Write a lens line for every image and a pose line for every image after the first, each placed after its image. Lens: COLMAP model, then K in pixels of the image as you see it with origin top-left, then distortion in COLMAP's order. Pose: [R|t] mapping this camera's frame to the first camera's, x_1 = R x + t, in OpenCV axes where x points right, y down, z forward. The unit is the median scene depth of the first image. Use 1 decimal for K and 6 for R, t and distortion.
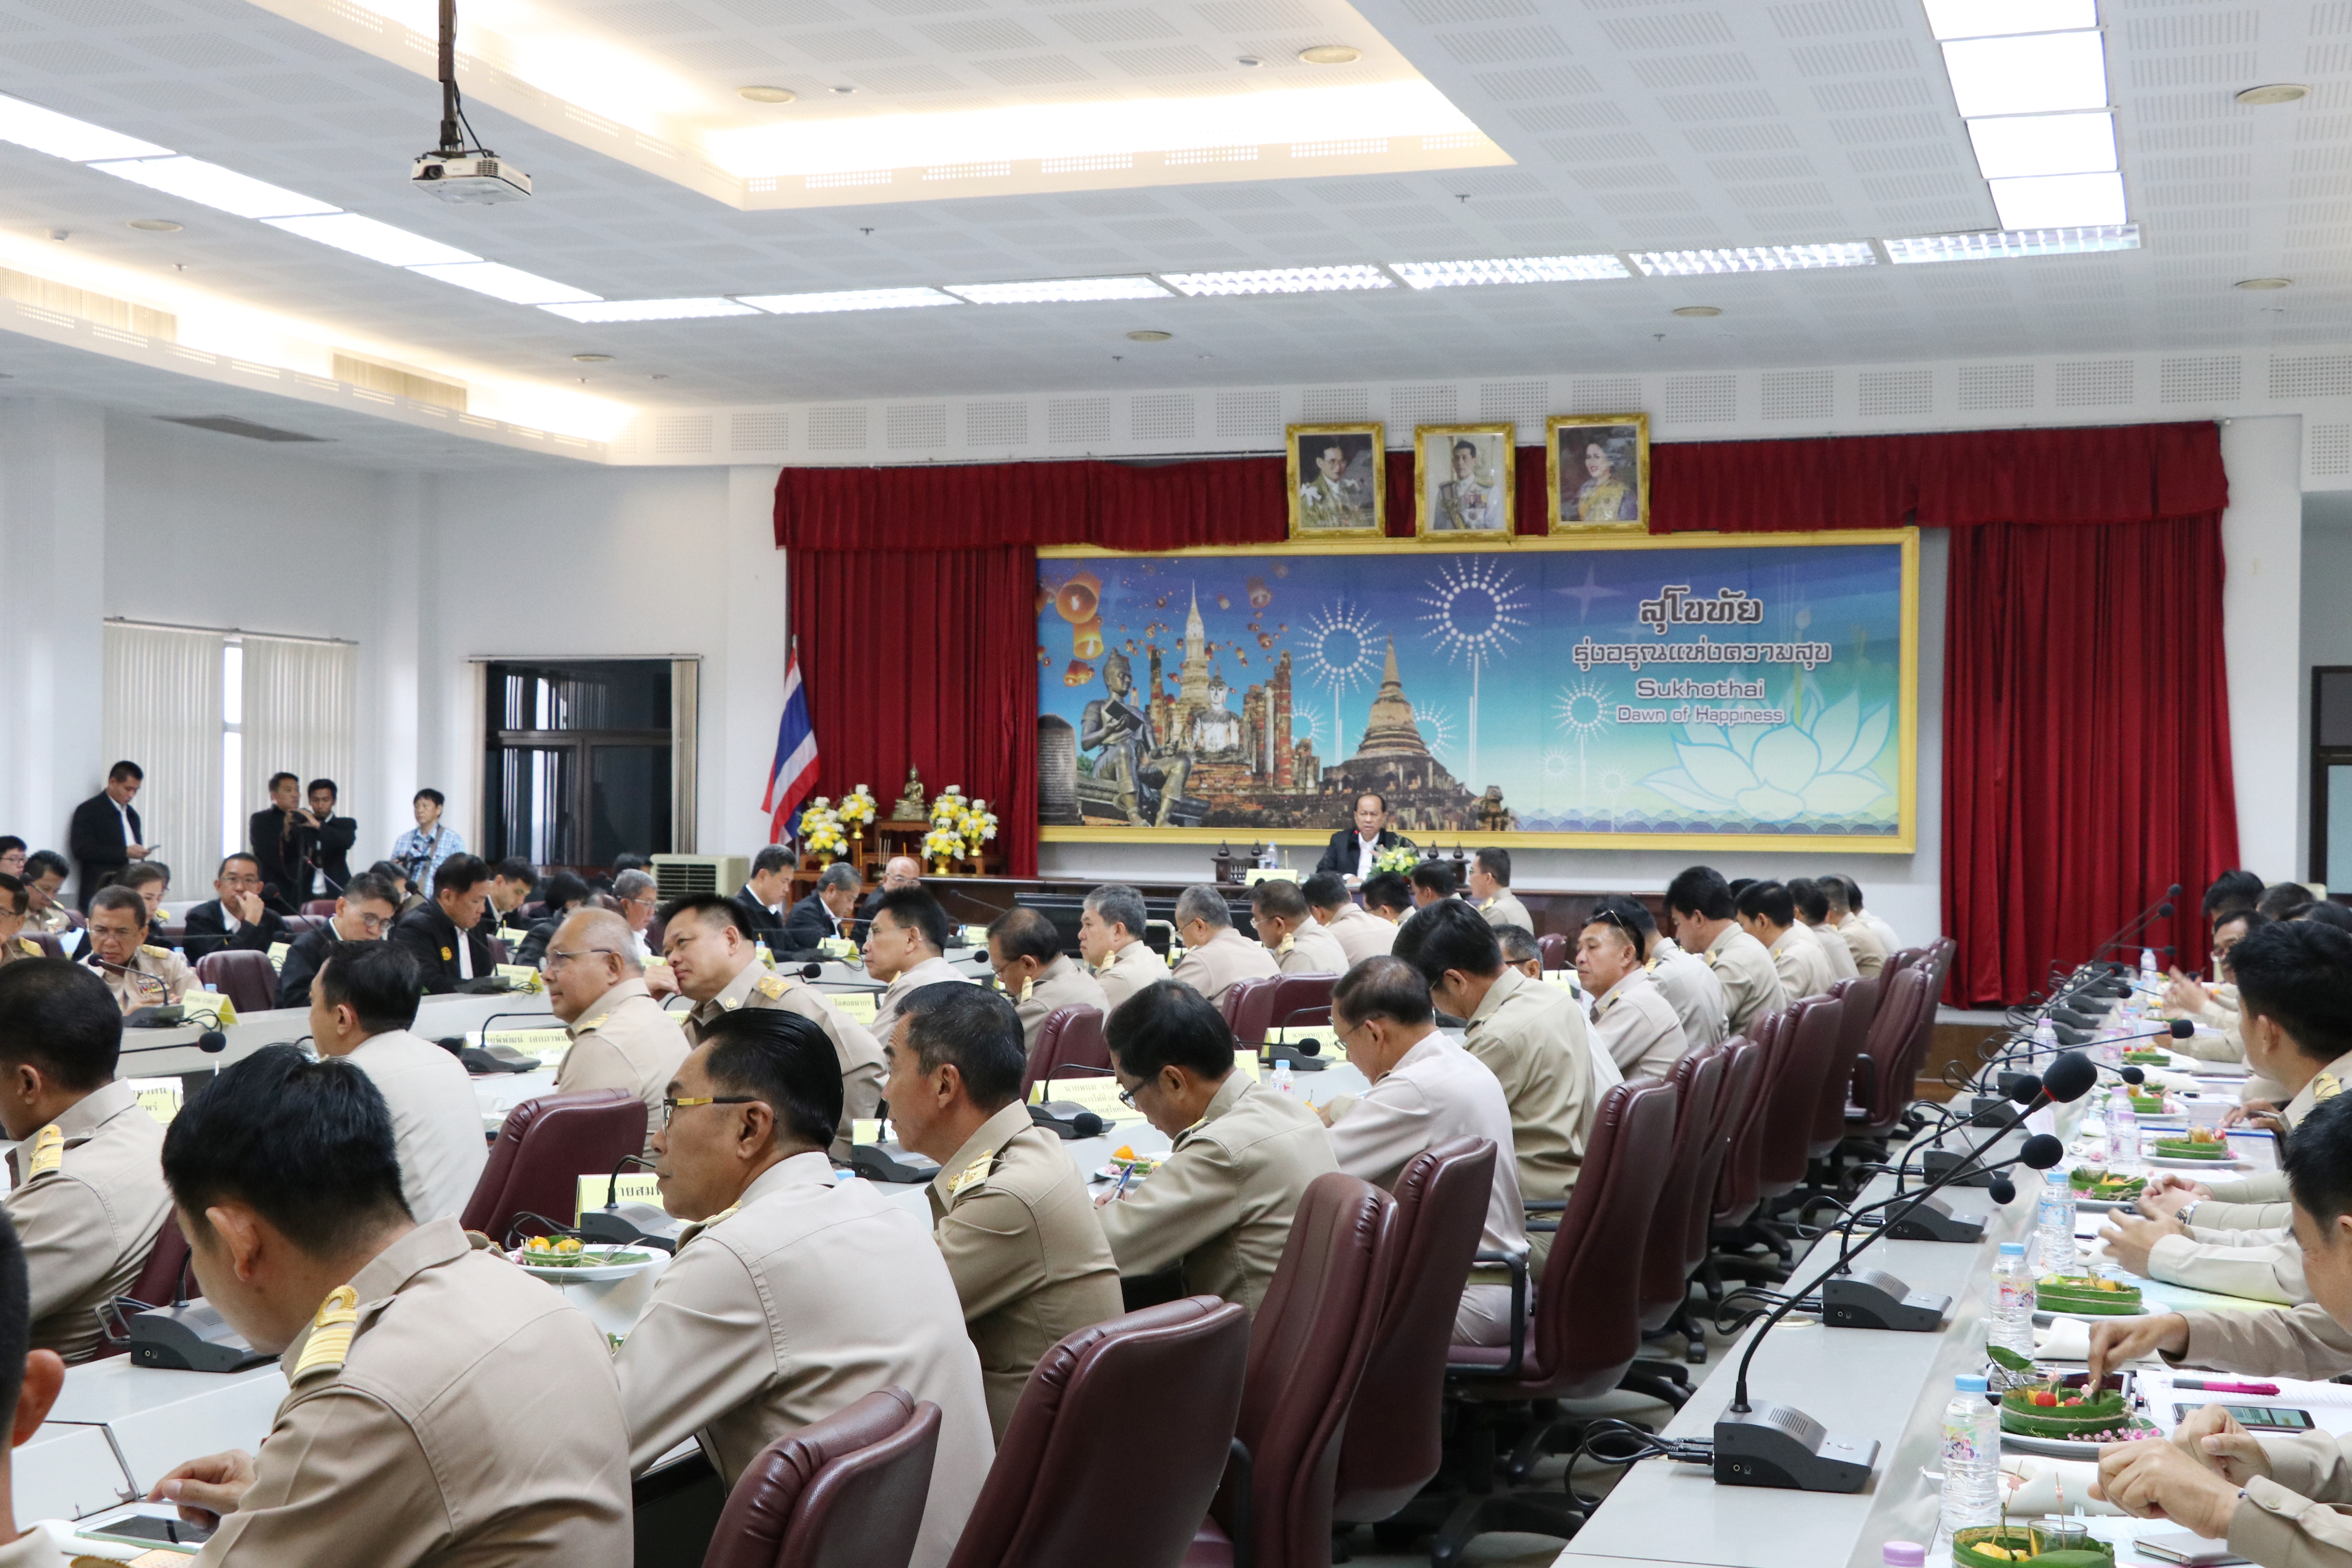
lens RADIAL K [[3033.5, 0, 1176.0], [0, 3033.5, 784.0], [0, 0, 1]] dist [0.008194, 0.040135]
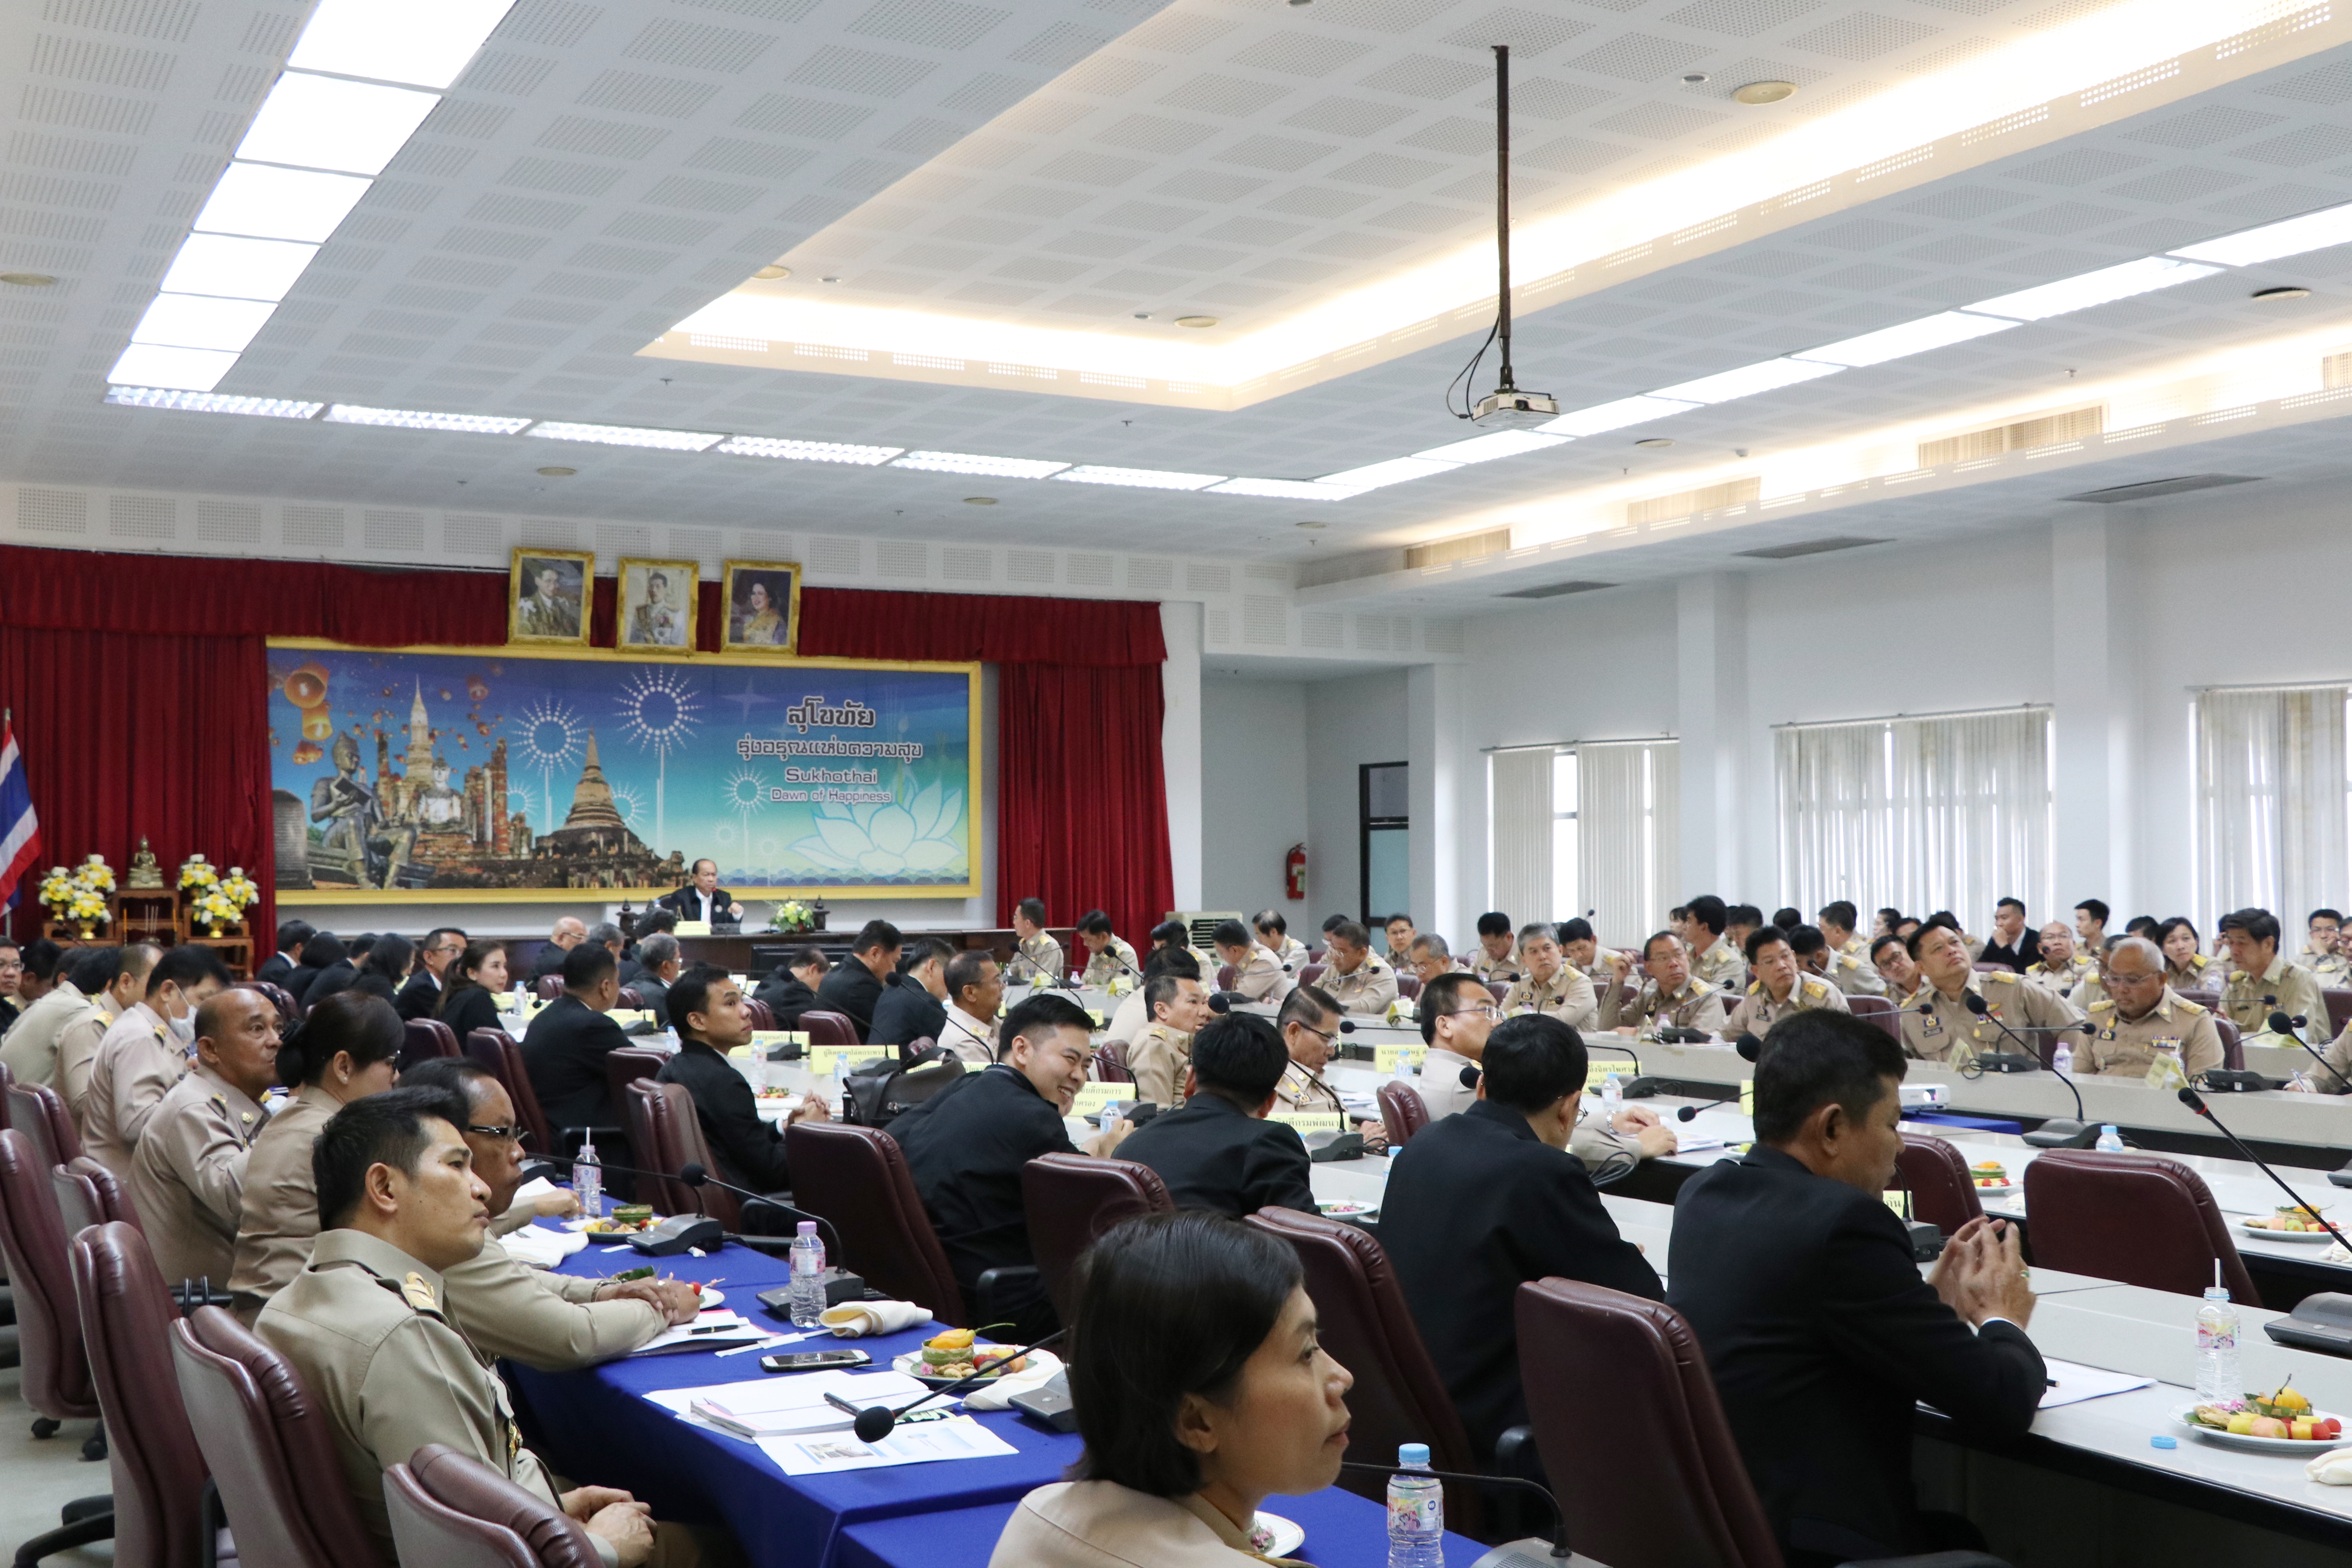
lens RADIAL K [[2464.4, 0, 1176.0], [0, 2464.4, 784.0], [0, 0, 1]] dist [-0.062093, 0.005895]
pose [[0.676065, 0.011452, 0.736753, -0.486978], [0.006076, 0.999759, -0.021116, -0.004228], [-0.736817, 0.018753, 0.675832, 0.162350]]
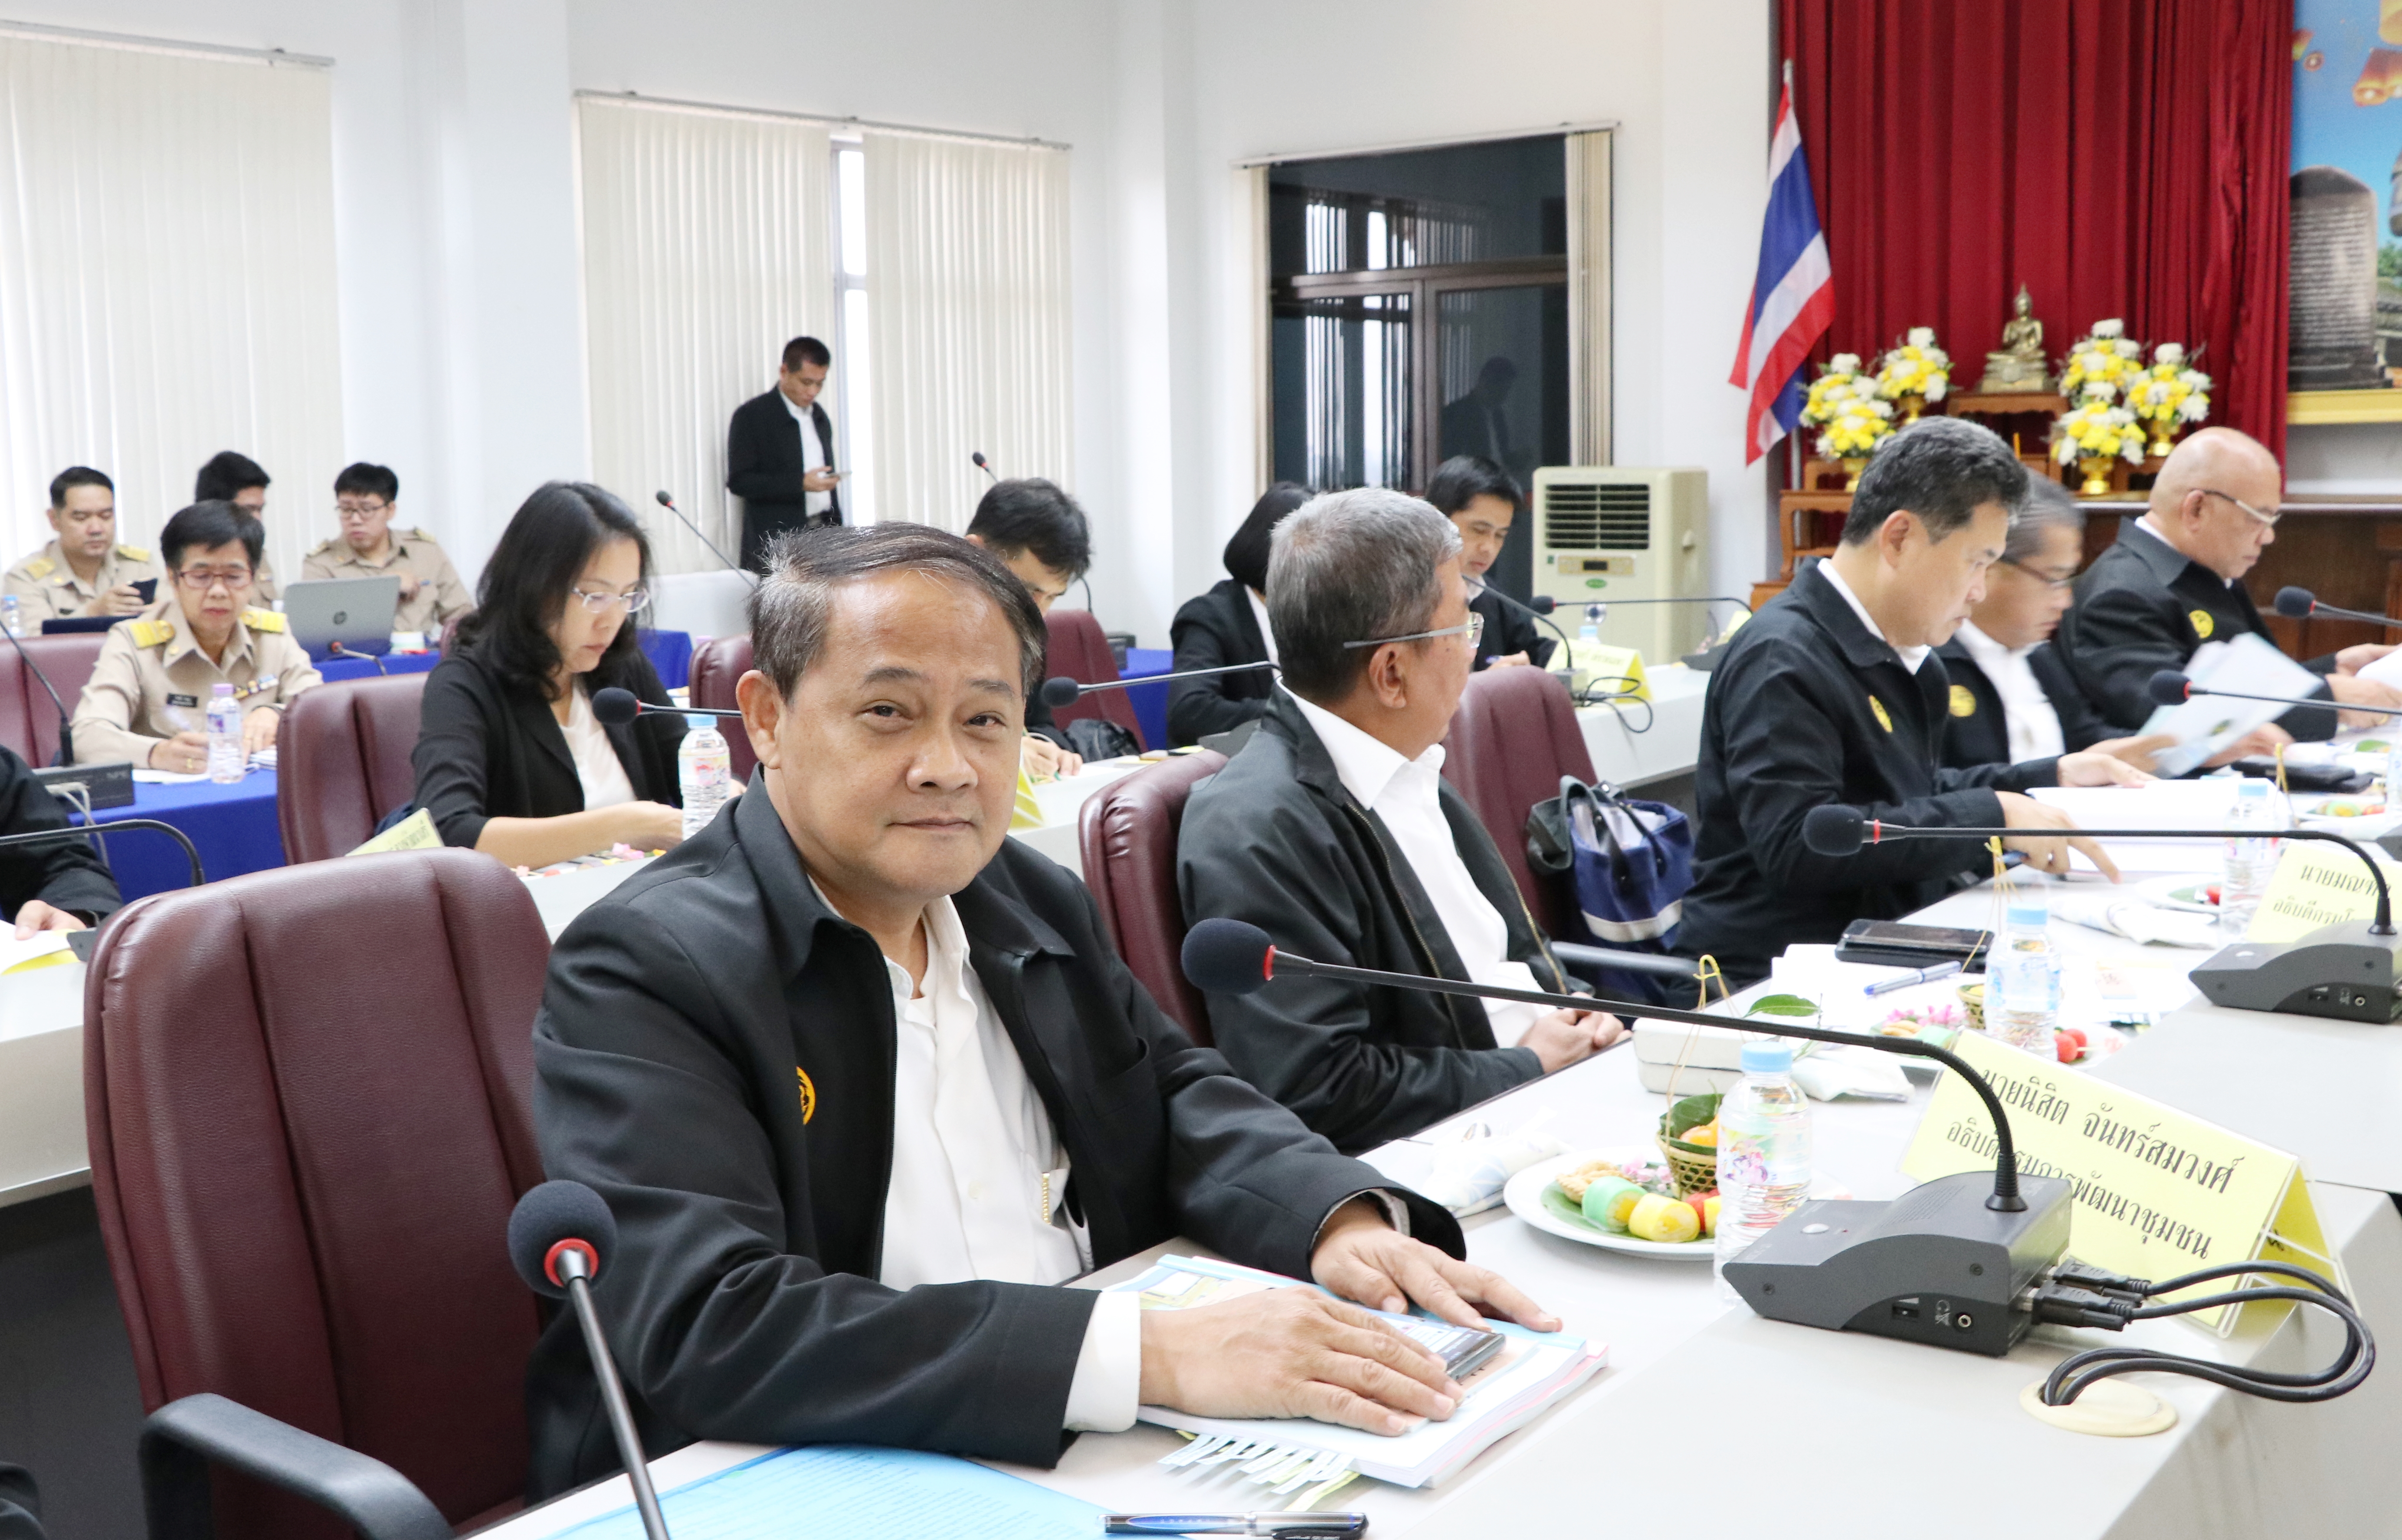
lens RADIAL K [[2557.9, 0, 1113.9], [0, 2557.9, 773.3], [0, 0, 1]] dist [-0.124369, 0.267738]
pose [[0.941969, 0.010975, -0.335520, -0.089951], [0.037031, 0.989969, 0.136348, 0.012306], [0.333650, -0.140860, 0.932114, 0.541848]]
